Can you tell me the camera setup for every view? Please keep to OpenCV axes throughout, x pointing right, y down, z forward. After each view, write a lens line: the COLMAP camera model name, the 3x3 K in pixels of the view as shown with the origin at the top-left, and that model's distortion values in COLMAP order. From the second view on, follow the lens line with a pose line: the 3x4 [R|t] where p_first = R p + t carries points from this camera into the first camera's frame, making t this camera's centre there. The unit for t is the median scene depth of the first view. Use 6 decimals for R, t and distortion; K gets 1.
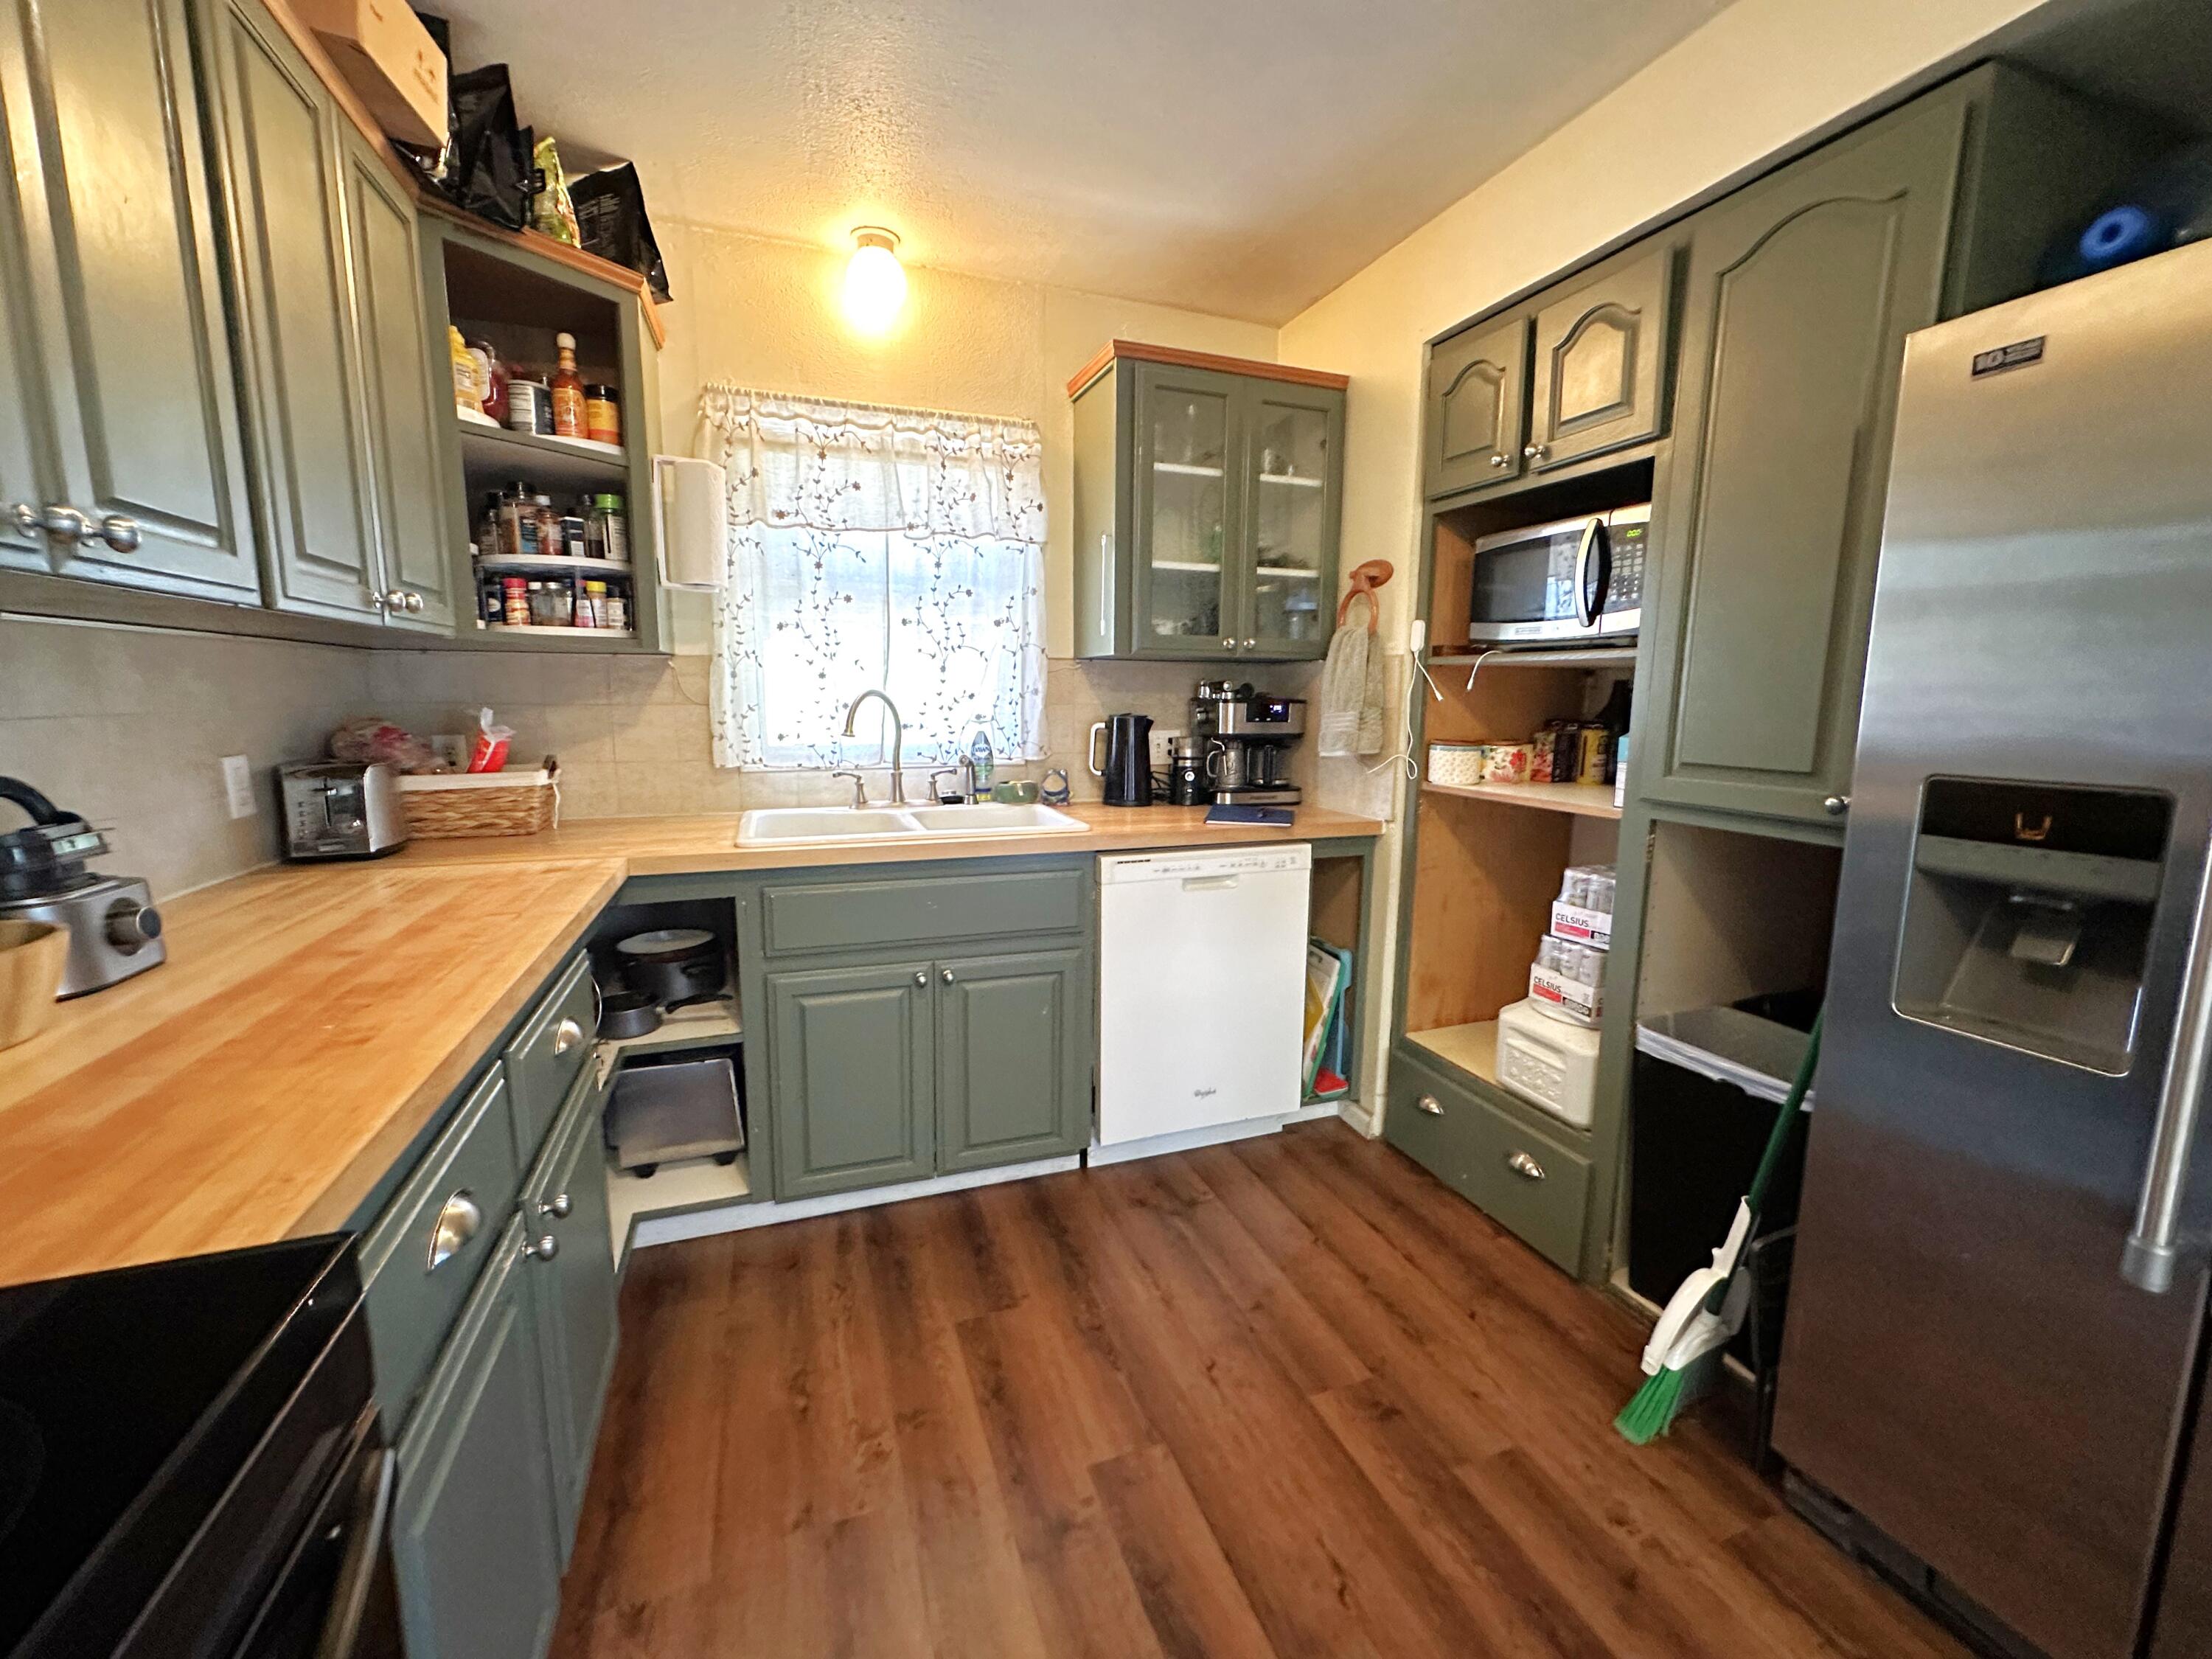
lens RADIAL K [[890.6, 0, 1105.4], [0, 890.6, 825.9], [0, 0, 1]] dist [0.000360, 0.000422]
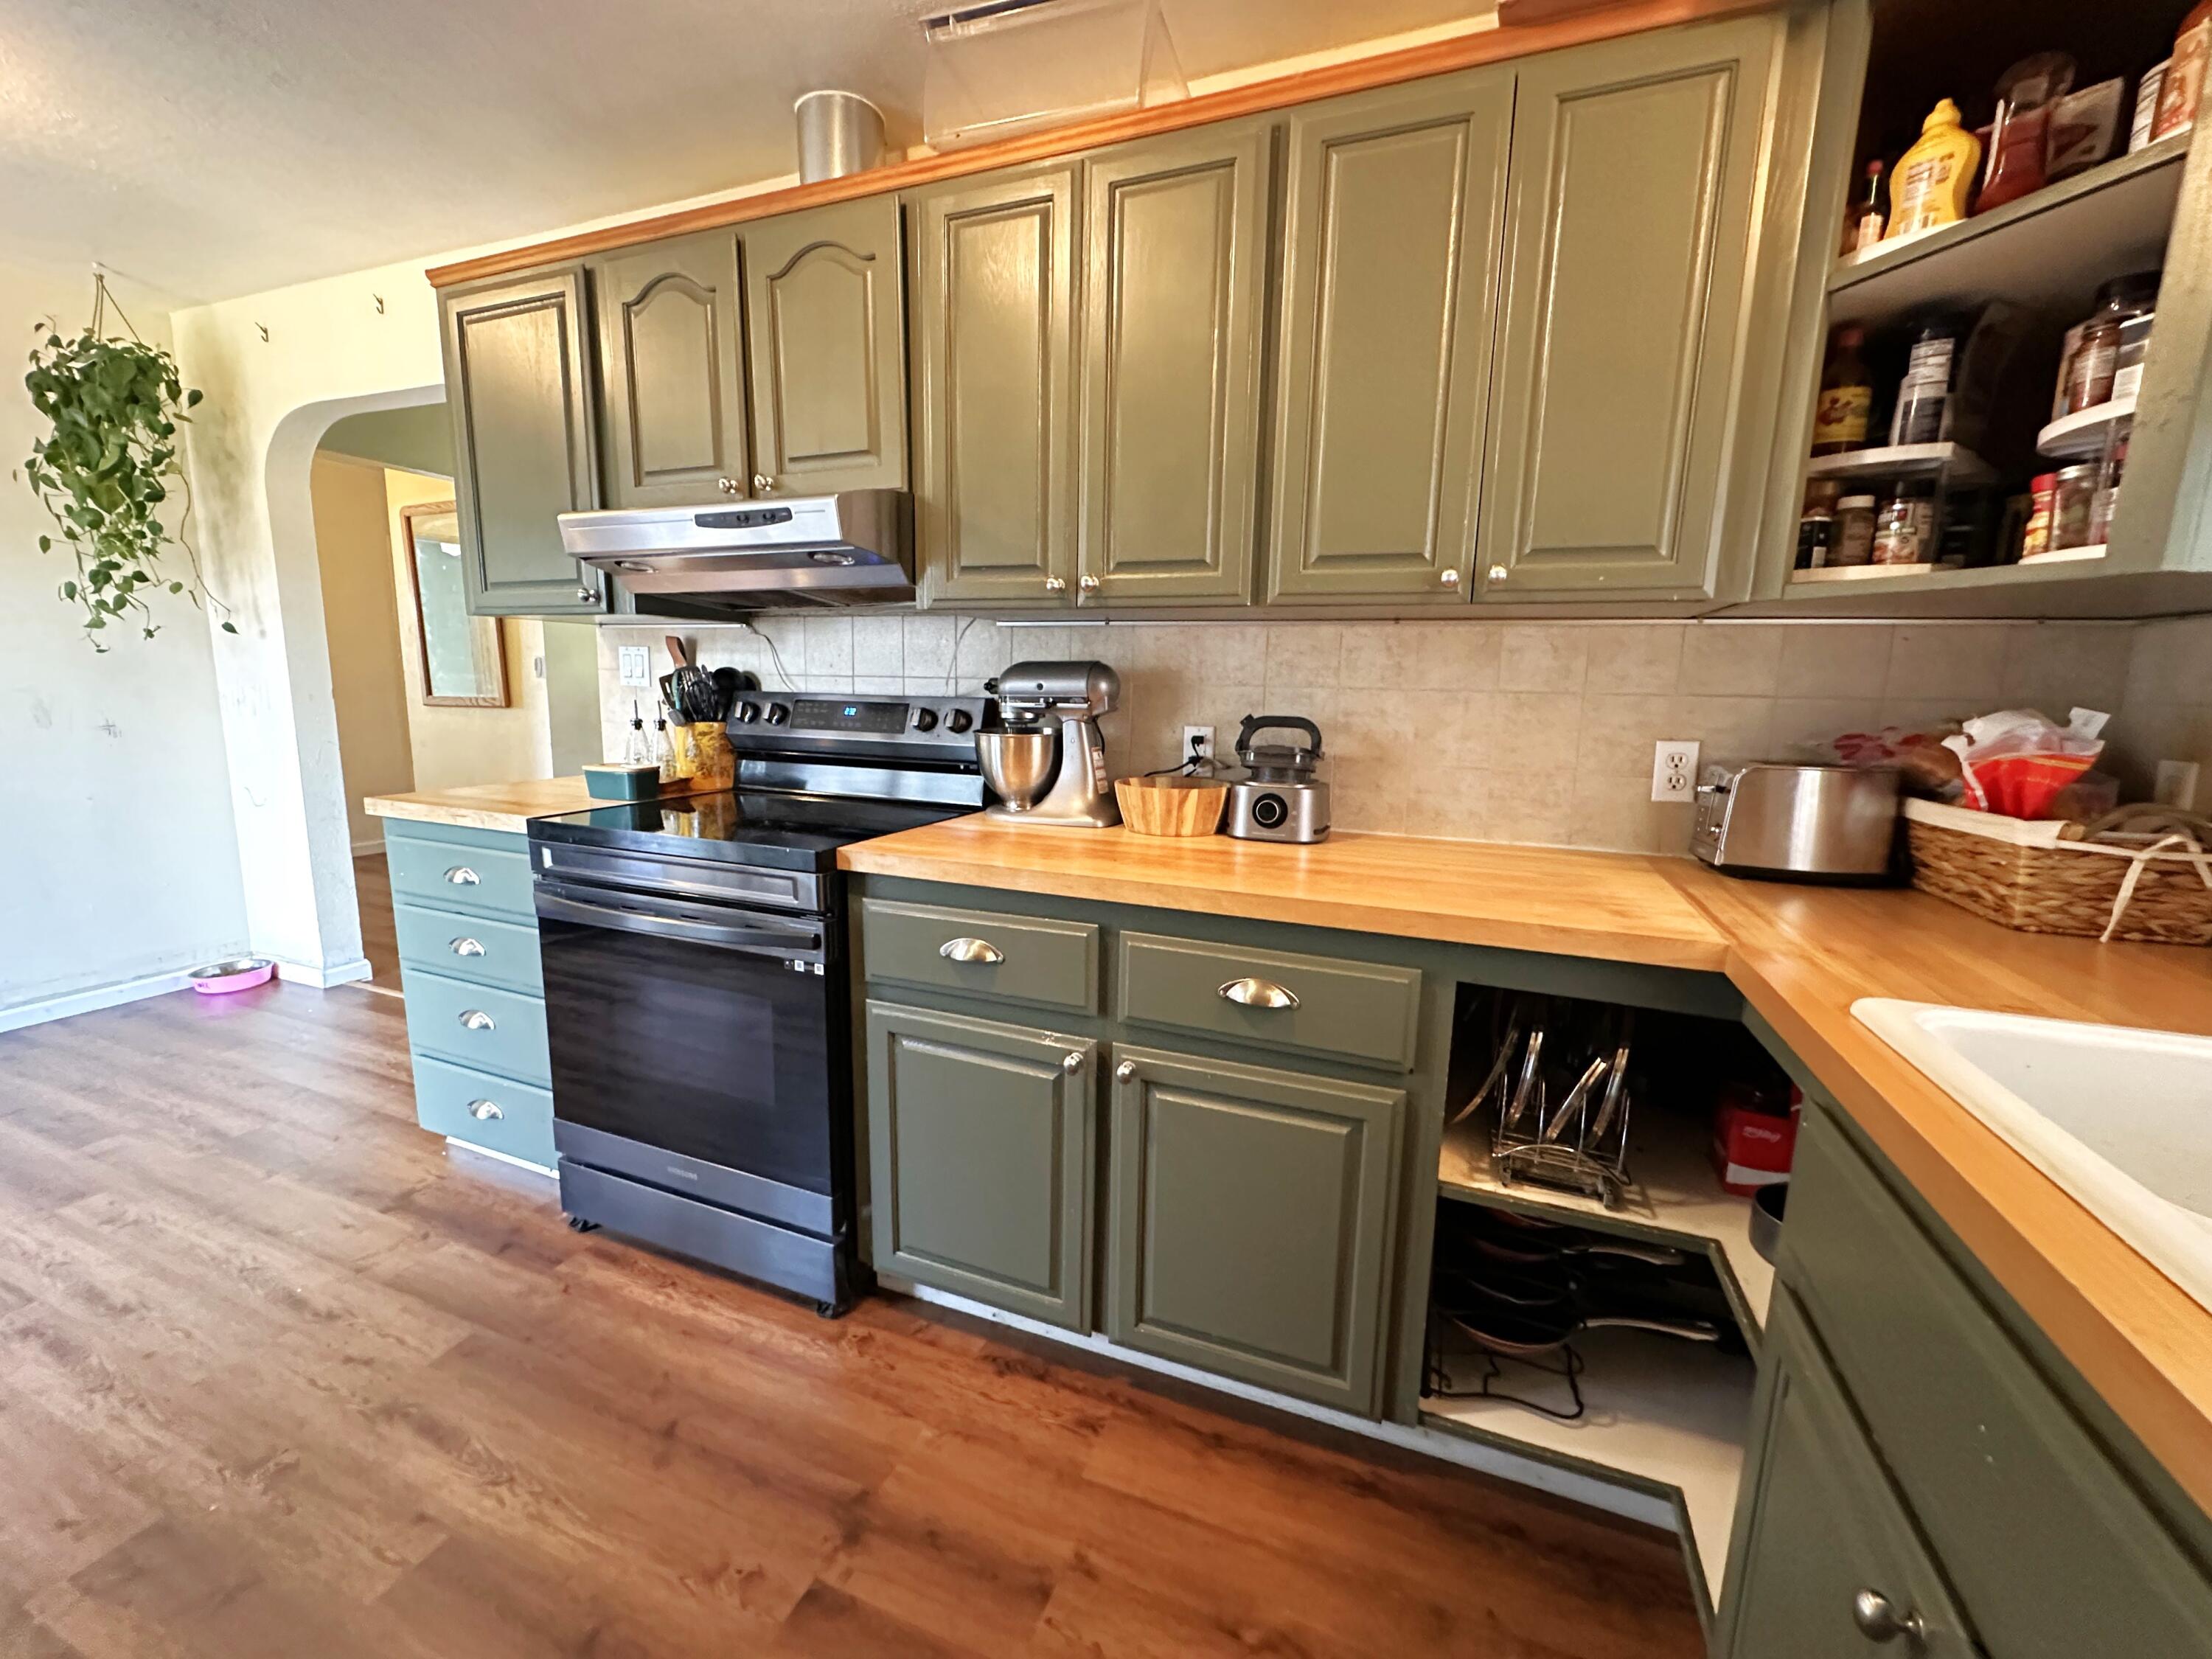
lens RADIAL K [[881.4, 0, 1103.0], [0, 881.4, 826.0], [0, 0, 1]] dist [0.000165, 0.000211]
pose [[-0.665046, 0.105761, -0.739276, 0.154991], [-0.135743, 0.956312, 0.258923, -0.120668], [0.734362, 0.272548, -0.621635, 0.907511]]
